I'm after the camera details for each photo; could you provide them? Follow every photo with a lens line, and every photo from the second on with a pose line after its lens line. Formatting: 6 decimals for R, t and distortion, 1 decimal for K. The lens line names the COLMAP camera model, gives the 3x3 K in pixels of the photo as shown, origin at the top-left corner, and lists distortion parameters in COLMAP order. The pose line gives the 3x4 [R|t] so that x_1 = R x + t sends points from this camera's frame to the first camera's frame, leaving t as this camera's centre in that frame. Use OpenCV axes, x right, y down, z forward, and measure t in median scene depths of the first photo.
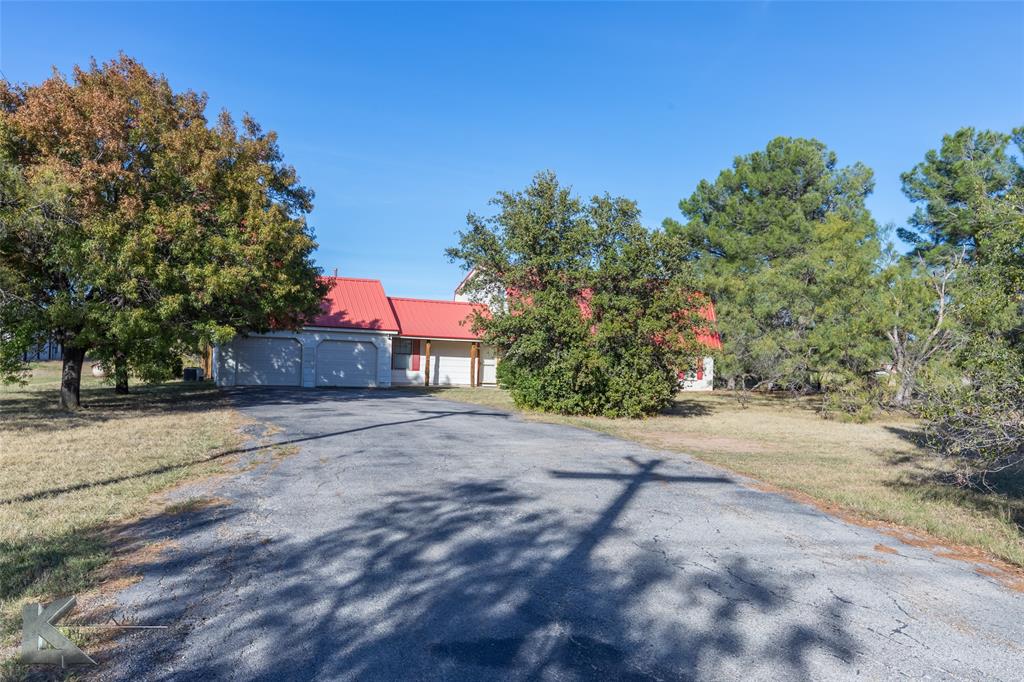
lens RADIAL K [[747.2, 0, 507.0], [0, 747.2, 364.5], [0, 0, 1]] dist [0.026622, 0.008290]
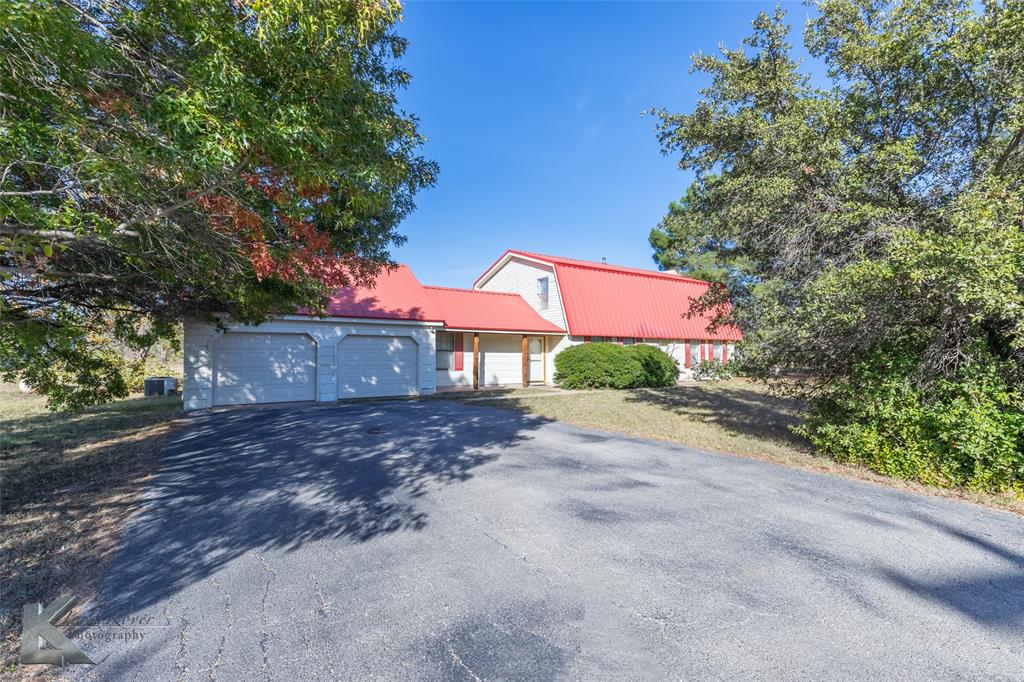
lens RADIAL K [[460.2, 0, 517.5], [0, 460.2, 342.9], [0, 0, 1]] dist [0.010052, -0.003221]
pose [[0.983261, -0.027854, 0.180059, -0.170354], [0.032459, 0.999216, -0.022678, -0.010150], [-0.179286, 0.028143, 0.983394, 0.550471]]
